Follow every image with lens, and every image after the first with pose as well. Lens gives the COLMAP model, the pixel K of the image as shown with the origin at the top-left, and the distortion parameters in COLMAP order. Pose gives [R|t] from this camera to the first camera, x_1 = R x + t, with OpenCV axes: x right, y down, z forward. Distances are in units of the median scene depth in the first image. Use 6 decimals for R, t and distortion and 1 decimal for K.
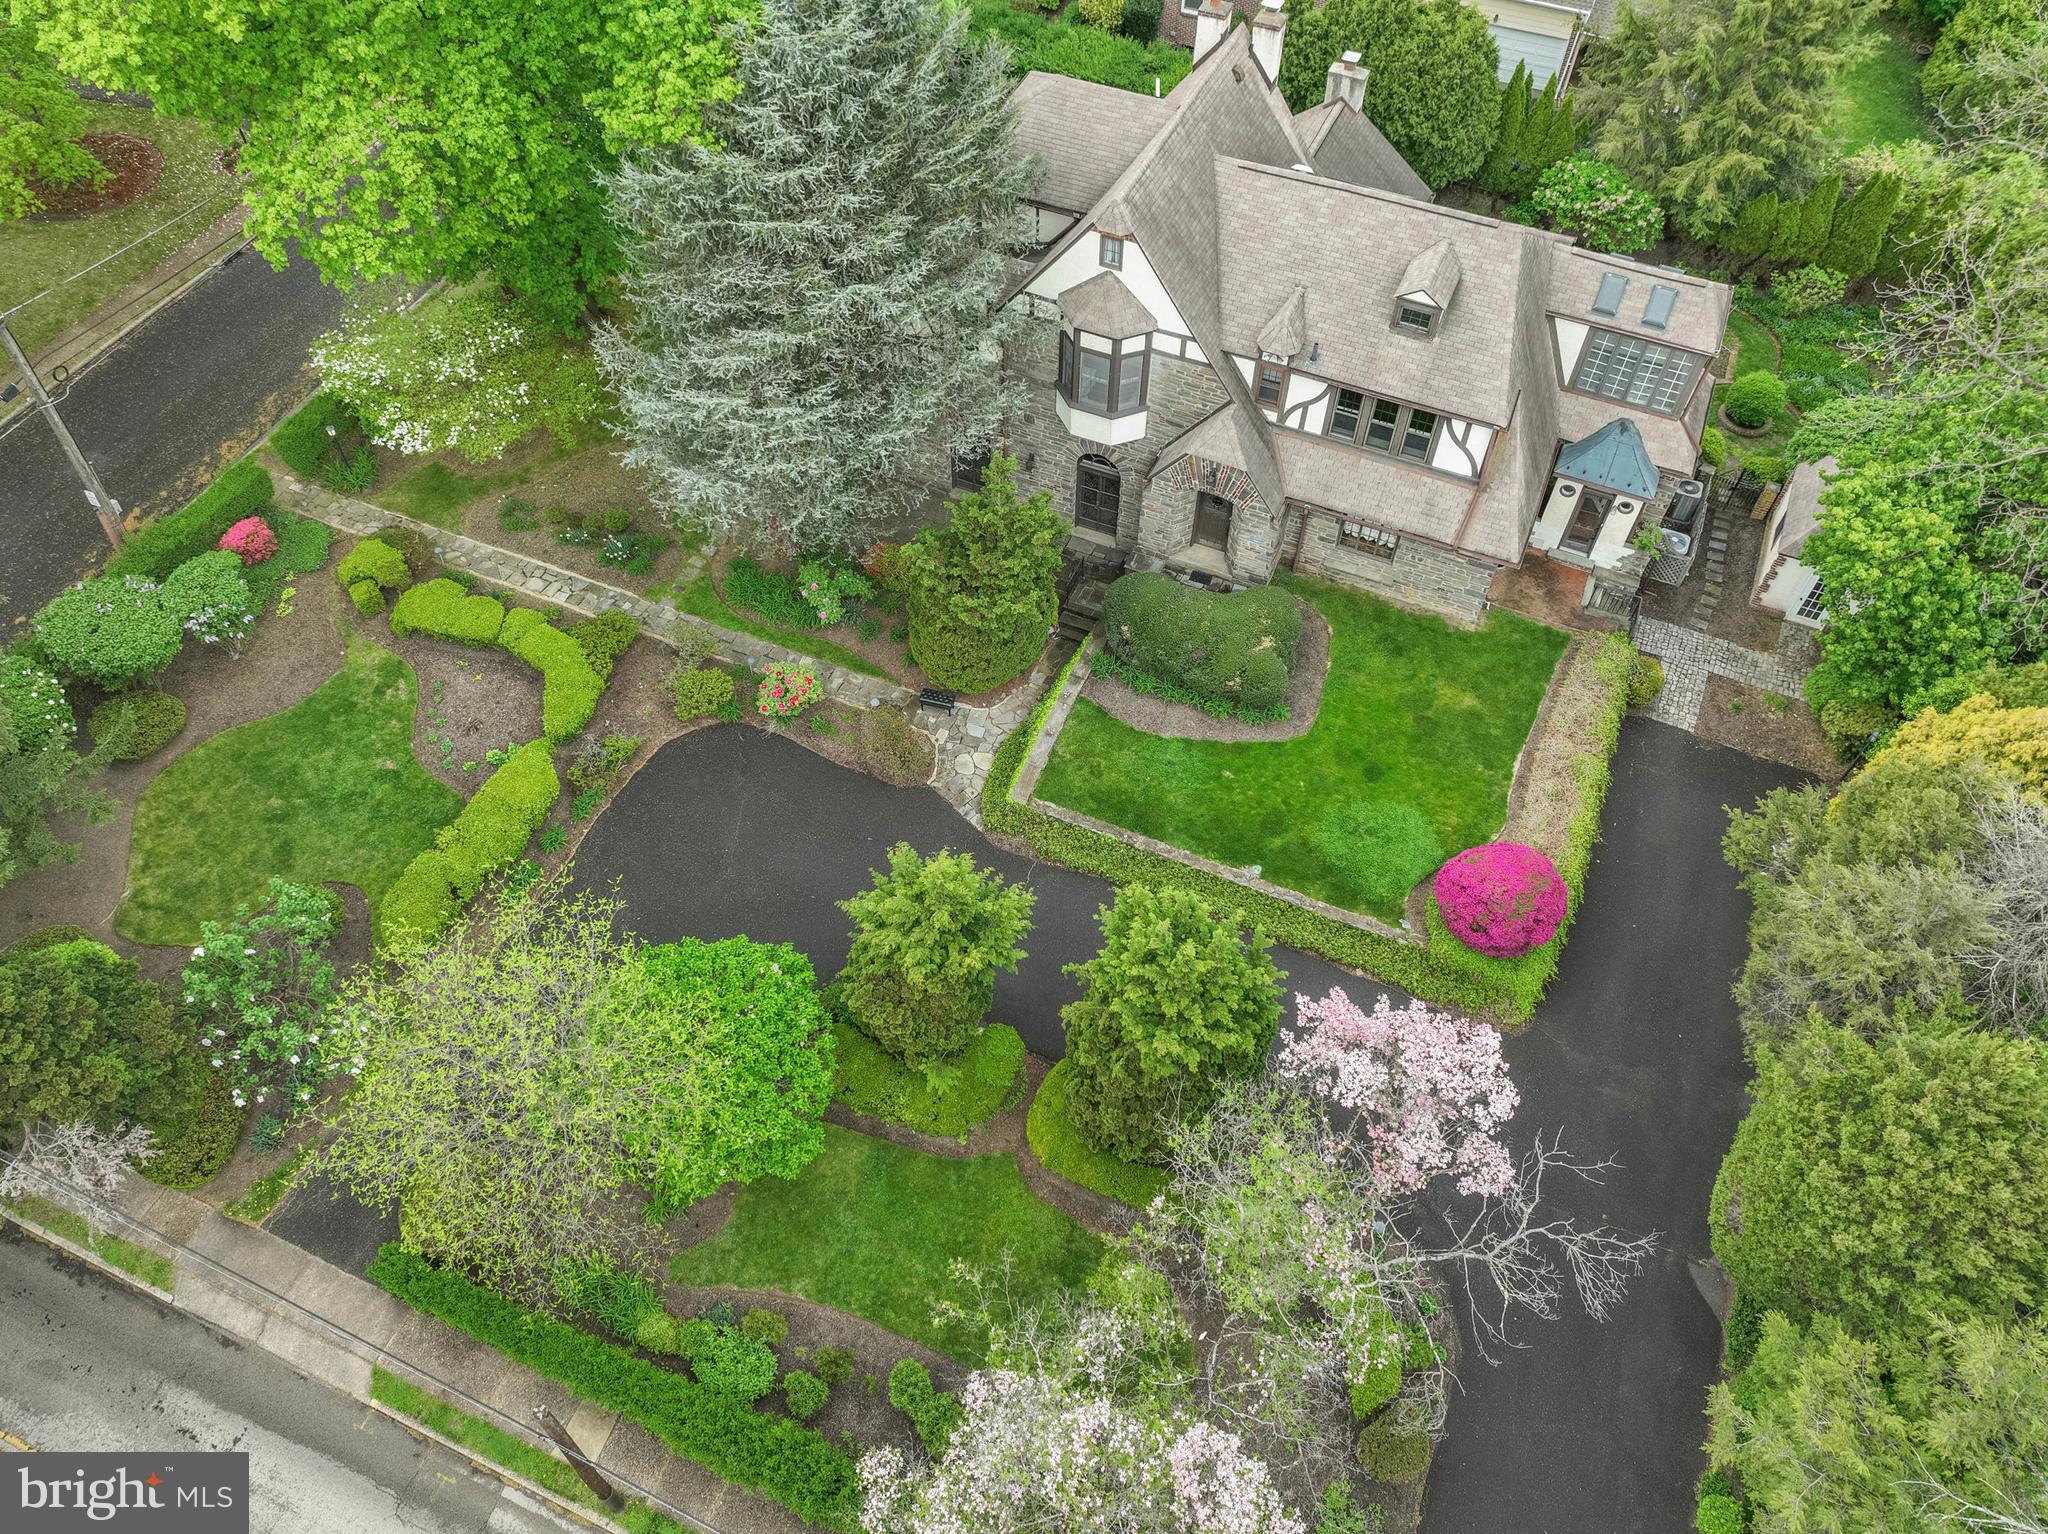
lens RADIAL K [[1430.2, 0, 1033.4], [0, 1430.2, 755.6], [0, 0, 1]] dist [0.002837, 0.007222]
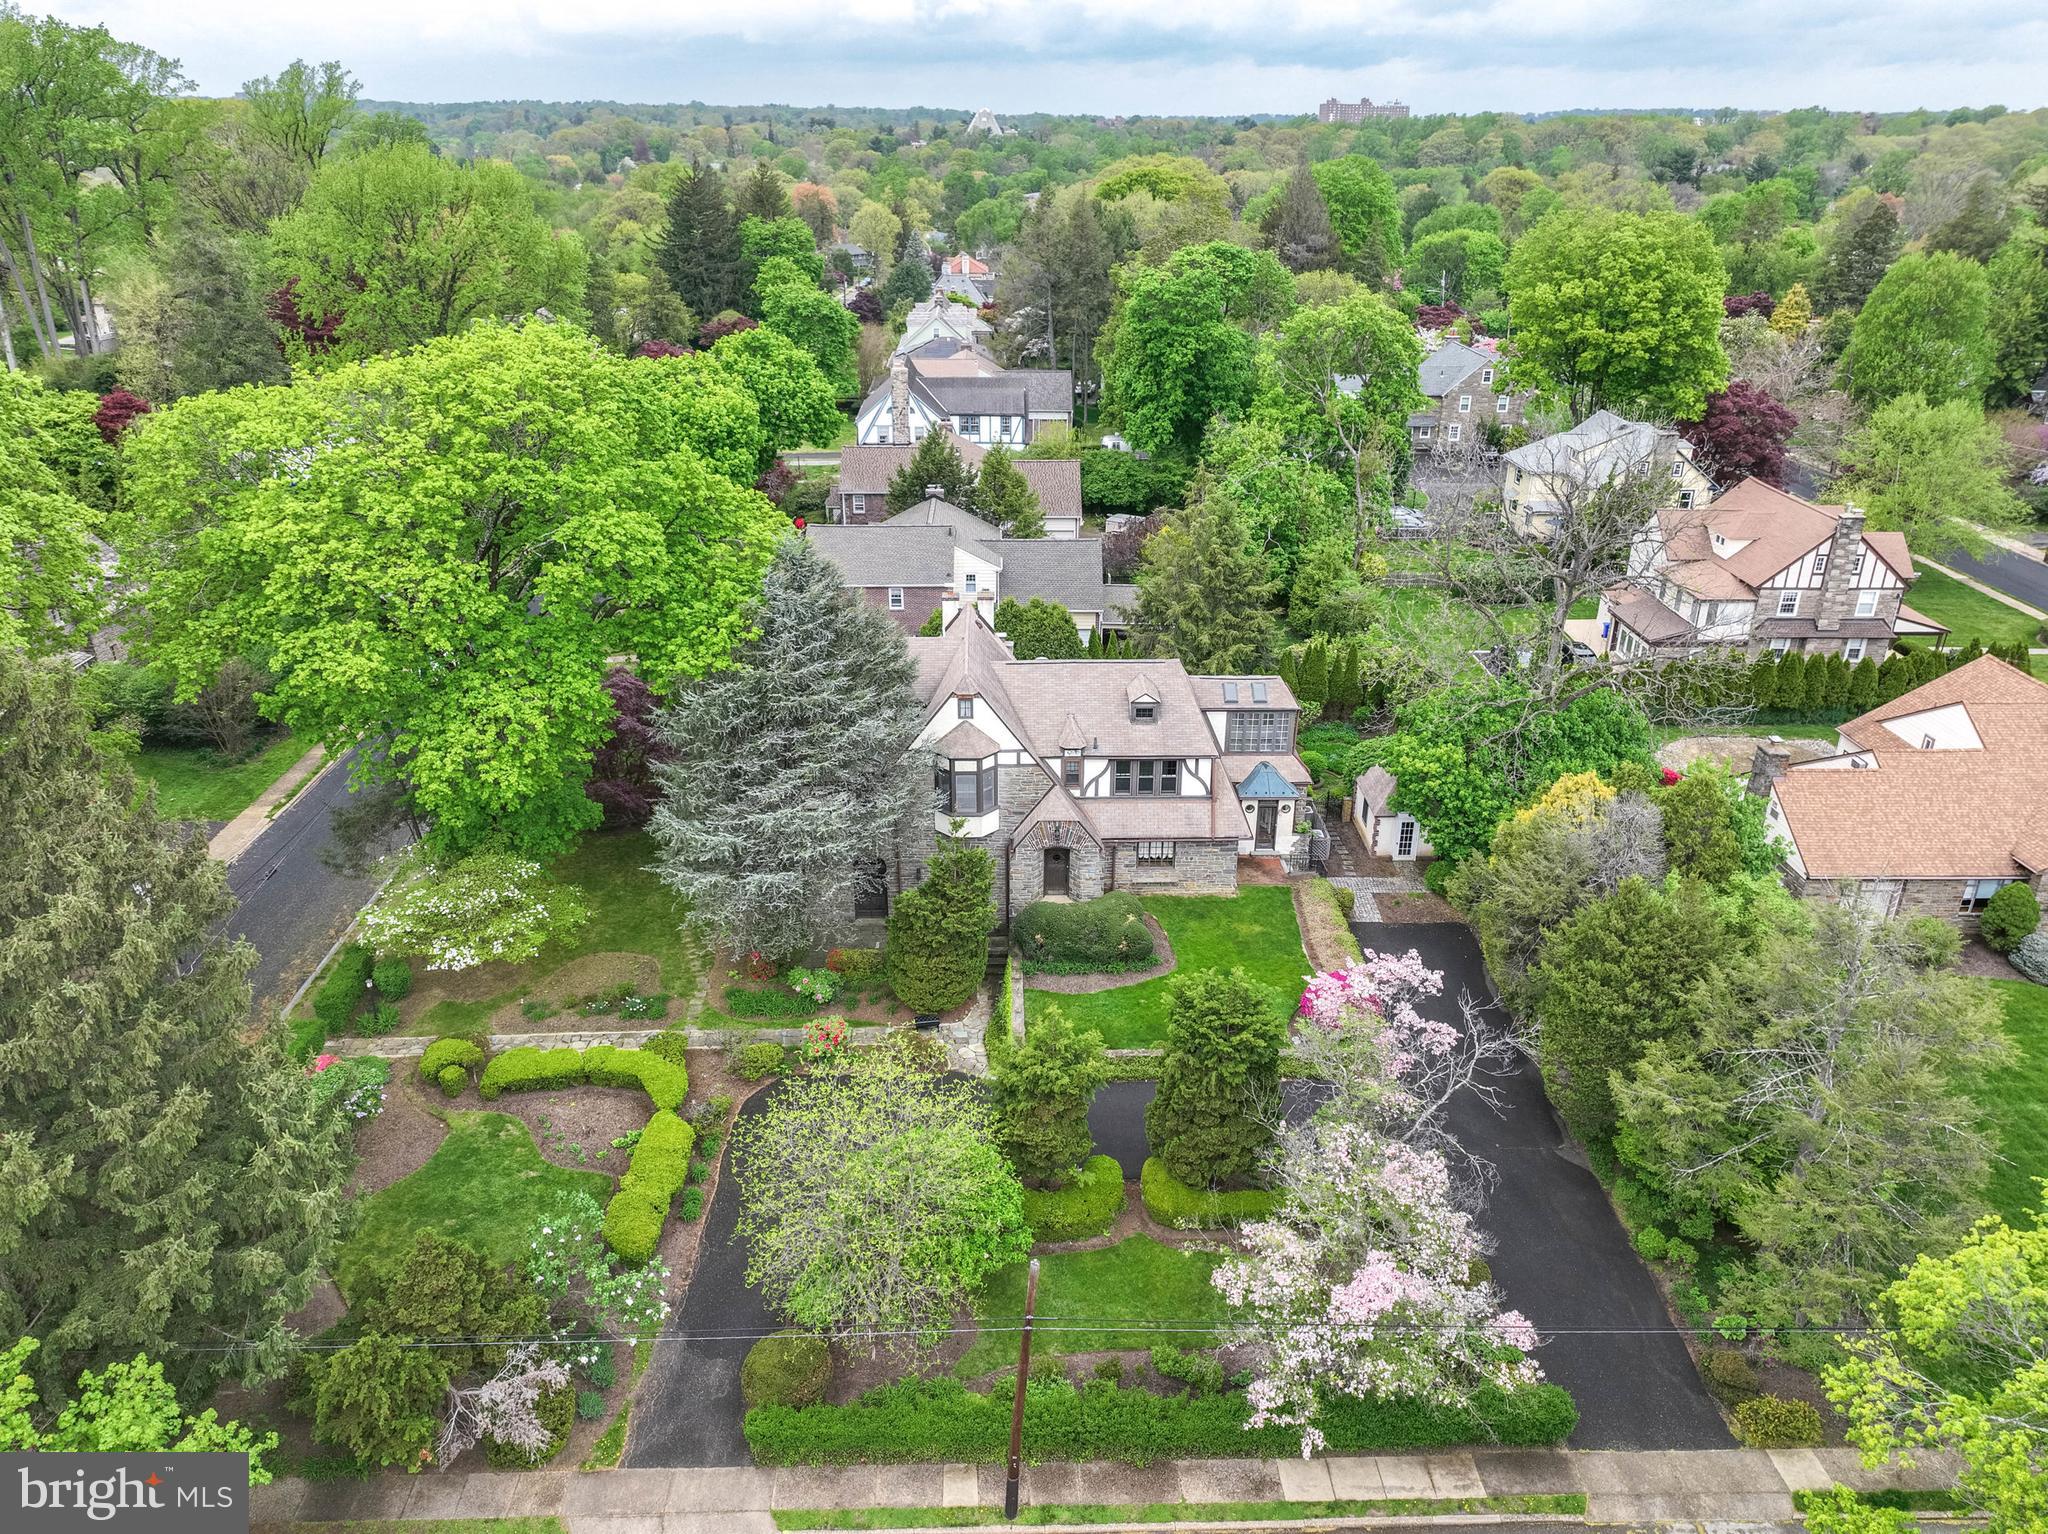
lens RADIAL K [[1430.2, 0, 1028.7], [0, 1430.2, 756.5], [0, 0, 1]] dist [0.002837, 0.007222]
pose [[0.904735, -0.177588, 0.387191, -0.478022], [0.343933, 0.840822, -0.418006, 0.363893], [-0.251326, 0.511352, 0.821799, -0.290200]]
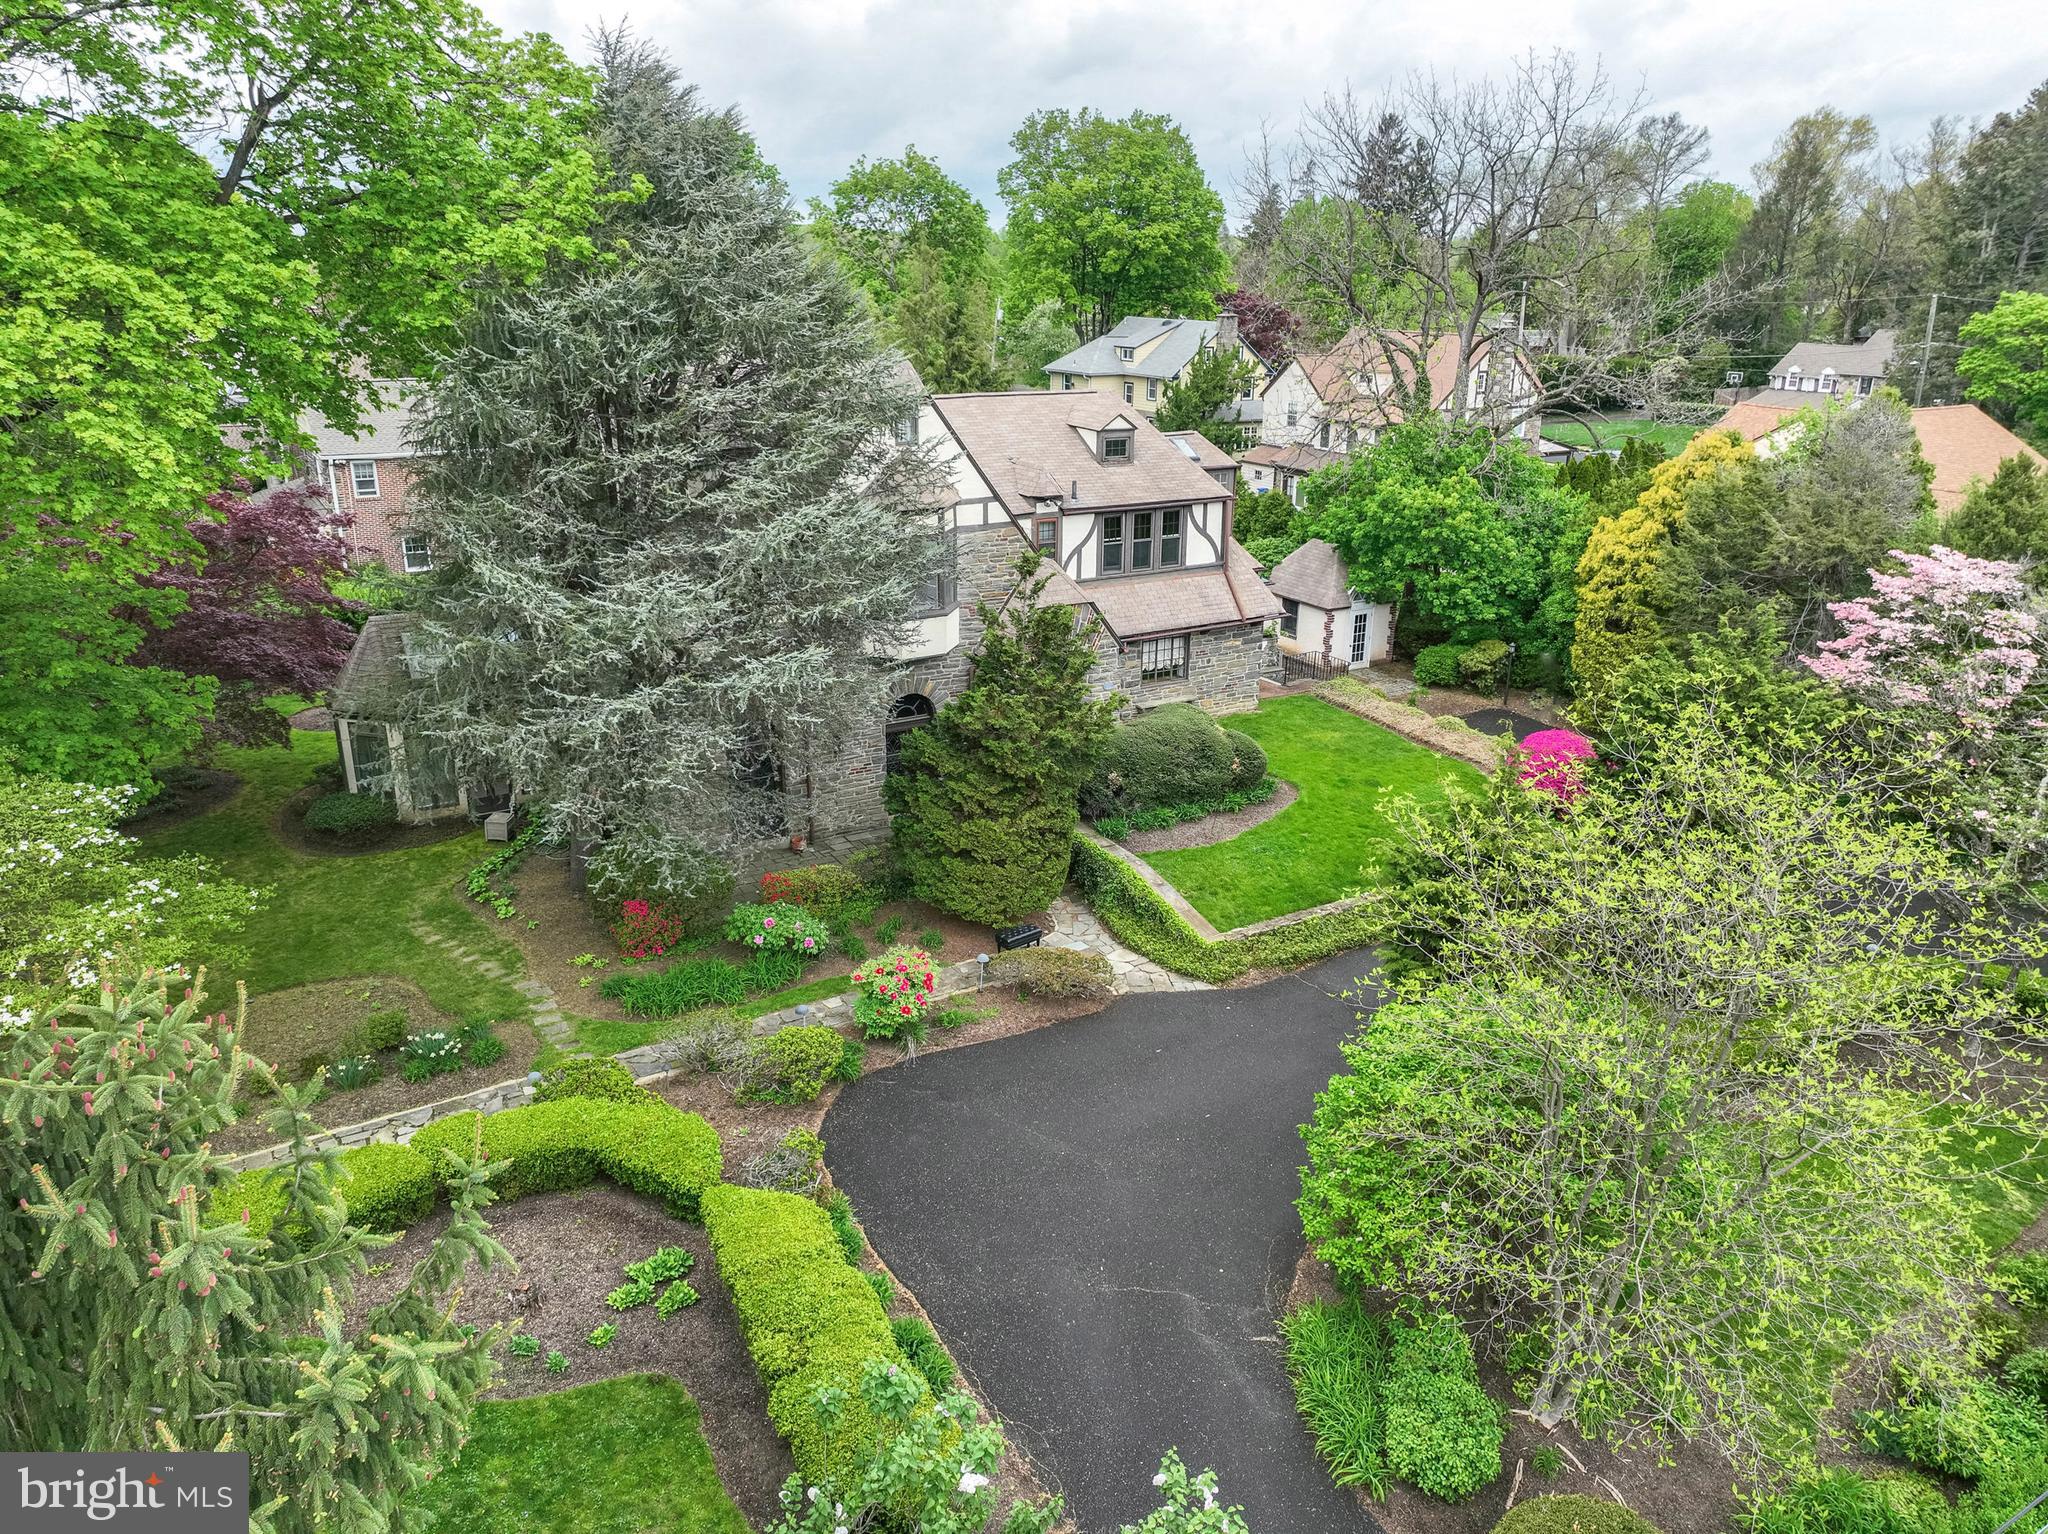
lens RADIAL K [[1430.2, 0, 1015.5], [0, 1430.2, 763.4], [0, 0, 1]] dist [0.002837, 0.007222]
pose [[0.584707, -0.270934, 0.764665, -0.637597], [0.648298, 0.722681, -0.239669, 0.076032], [-0.487675, 0.635867, 0.598203, 0.504586]]
